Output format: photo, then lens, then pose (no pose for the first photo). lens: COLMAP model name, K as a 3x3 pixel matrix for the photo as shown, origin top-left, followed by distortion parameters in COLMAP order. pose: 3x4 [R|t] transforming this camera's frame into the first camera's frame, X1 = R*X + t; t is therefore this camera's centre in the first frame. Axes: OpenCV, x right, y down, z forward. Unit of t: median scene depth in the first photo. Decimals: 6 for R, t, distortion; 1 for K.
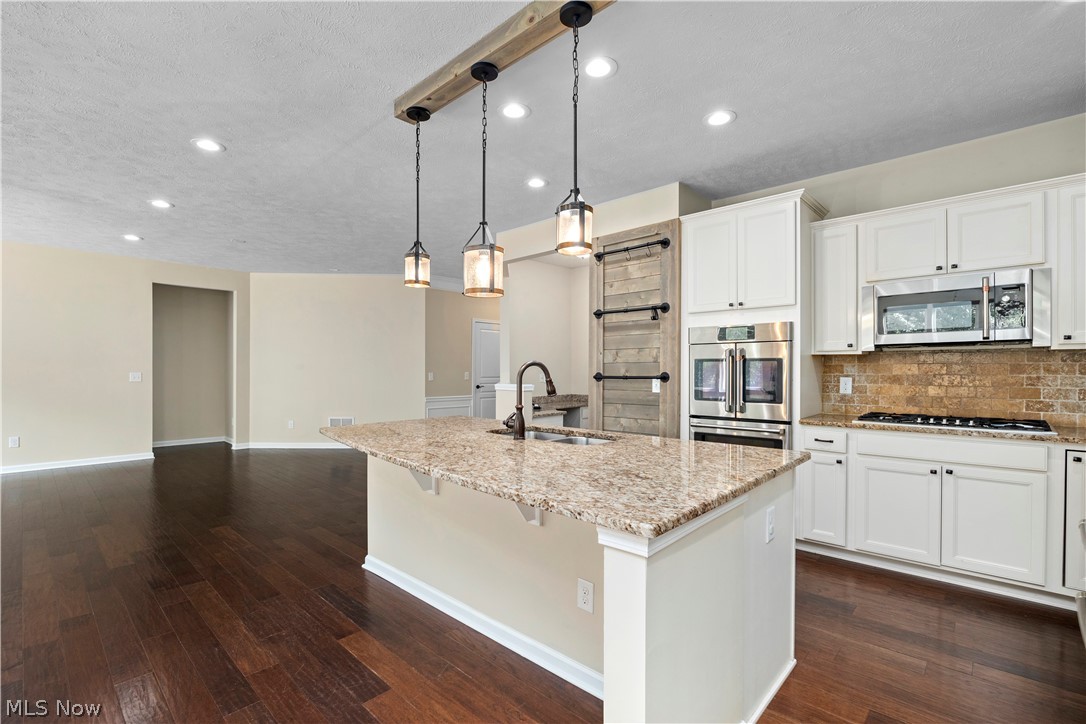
lens RADIAL K [[492.4, 0, 541.8], [0, 492.4, 372.6], [0, 0, 1]] dist [-0.011971, -0.000173]
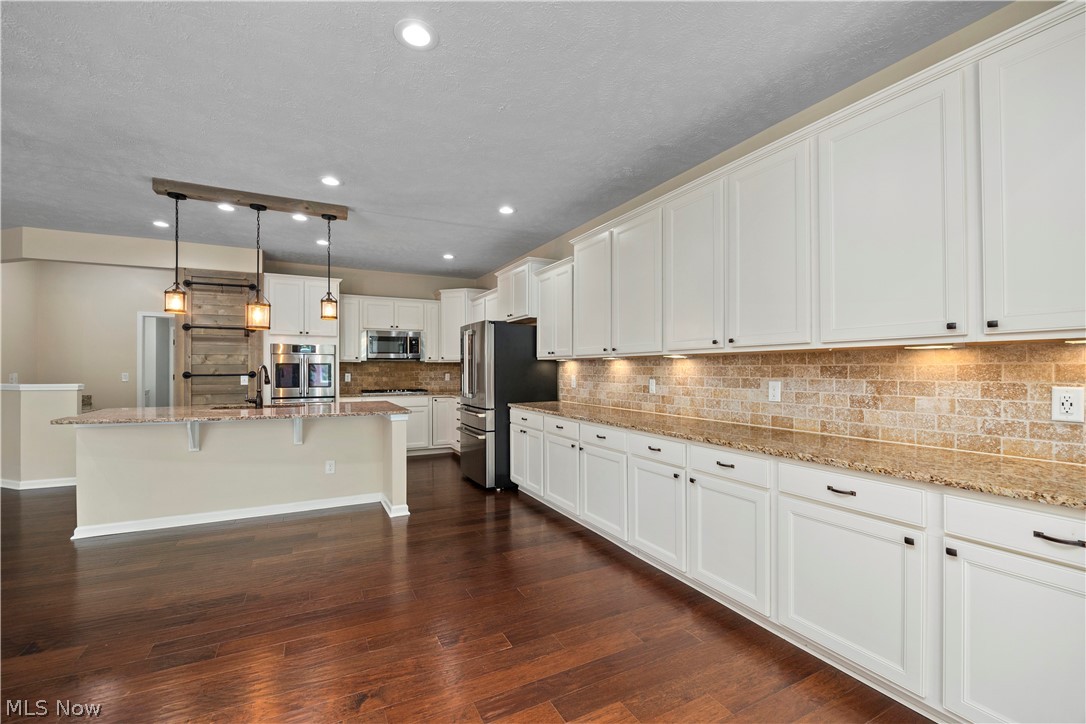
lens RADIAL K [[459.3, 0, 544.0], [0, 459.3, 371.9], [0, 0, 1]] dist [-0.009928, 0.000098]
pose [[0.335233, -0.006243, 0.942115, -0.808629], [0.003976, 0.999979, 0.005212, -0.002662], [-0.942127, 0.001999, 0.335251, -0.344499]]
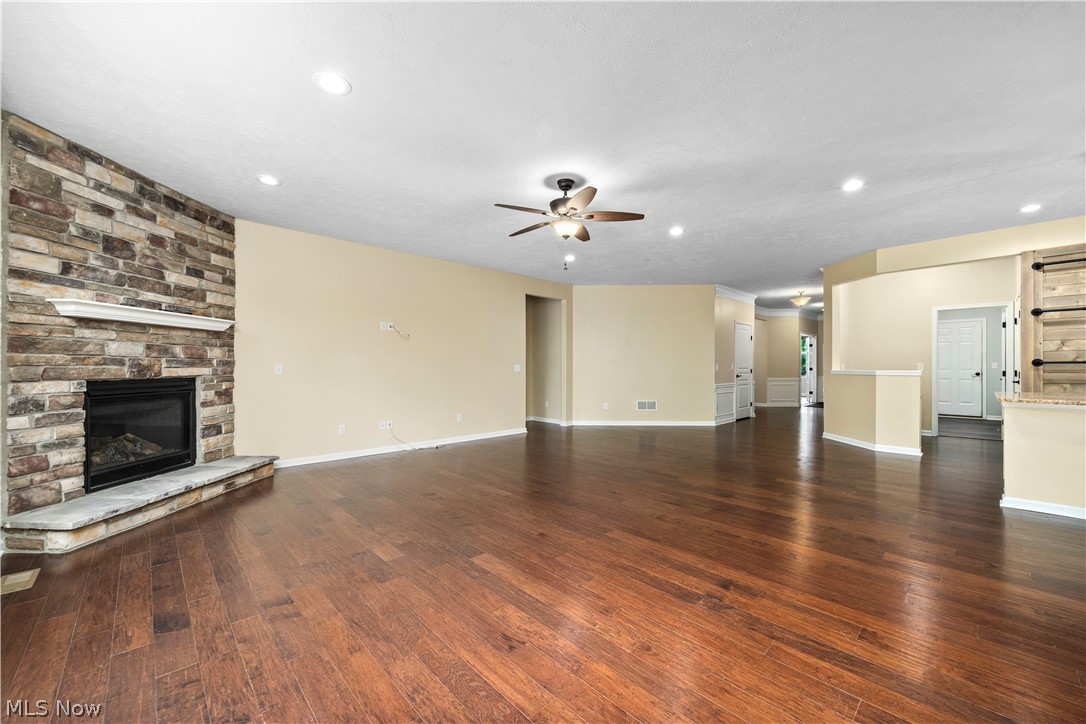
lens RADIAL K [[420.5, 0, 543.5], [0, 420.5, 366.3], [0, 0, 1]] dist [0.002656, -0.000369]
pose [[0.998088, -0.005209, -0.061592, -1.210917], [0.004701, 0.999954, -0.008381, 0.024366], [0.061632, 0.008076, 0.998066, -0.158795]]
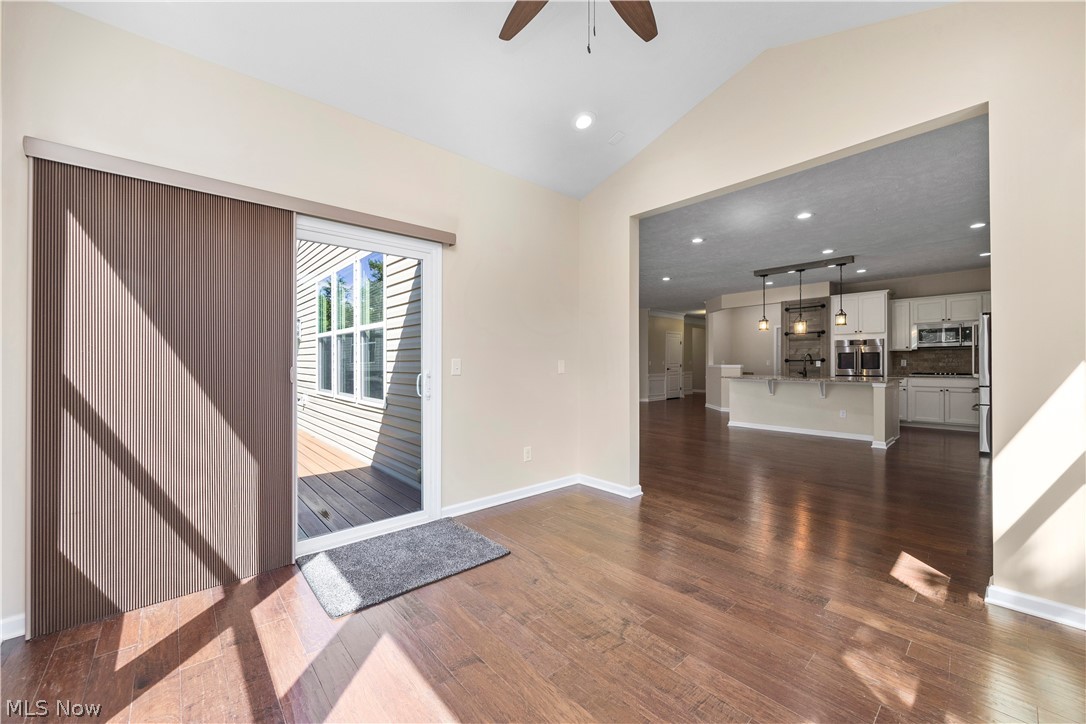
lens RADIAL K [[420.5, 0, 543.1], [0, 420.5, 363.8], [0, 0, 1]] dist [0.002656, -0.000369]
pose [[0.995922, -0.003631, -0.090144, -0.984791], [0.003289, 0.999987, -0.003945, 0.031894], [0.090157, 0.003632, 0.995921, -1.265788]]
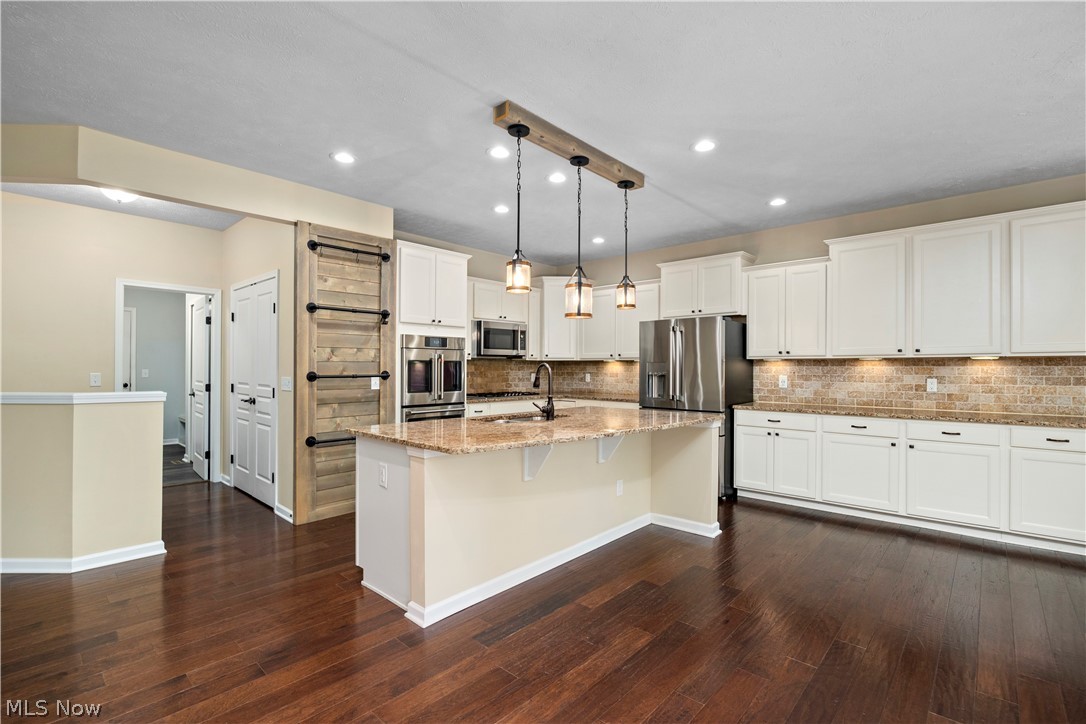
lens RADIAL K [[492.4, 0, 544.3], [0, 492.4, 370.5], [0, 0, 1]] dist [-0.011971, -0.000173]
pose [[-0.013626, -0.005972, 0.999889, -0.912919], [0.002008, 0.999980, 0.005999, -0.008114], [-0.999905, 0.002090, -0.013614, 0.661628]]
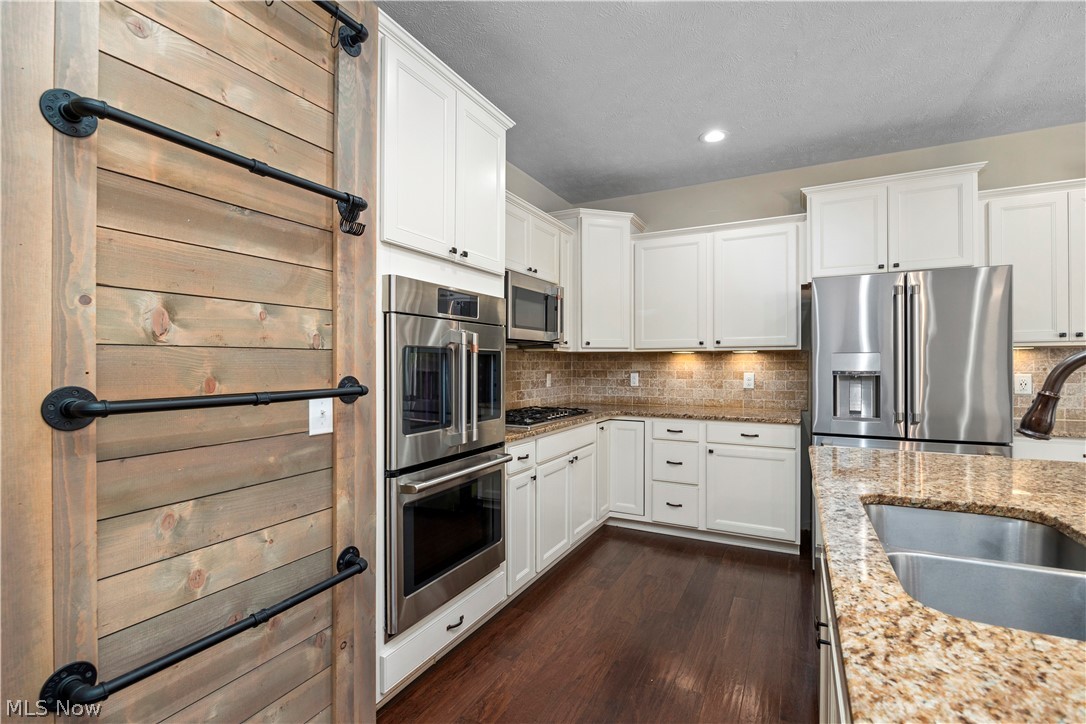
lens RADIAL K [[492.4, 0, 543.5], [0, 492.4, 365.7], [0, 0, 1]] dist [-0.011971, -0.000173]
pose [[-0.272797, -0.002530, 0.962068, -0.161940], [0.008011, 0.999956, 0.004901, -0.010233], [-0.962038, 0.009044, -0.272764, 0.980245]]
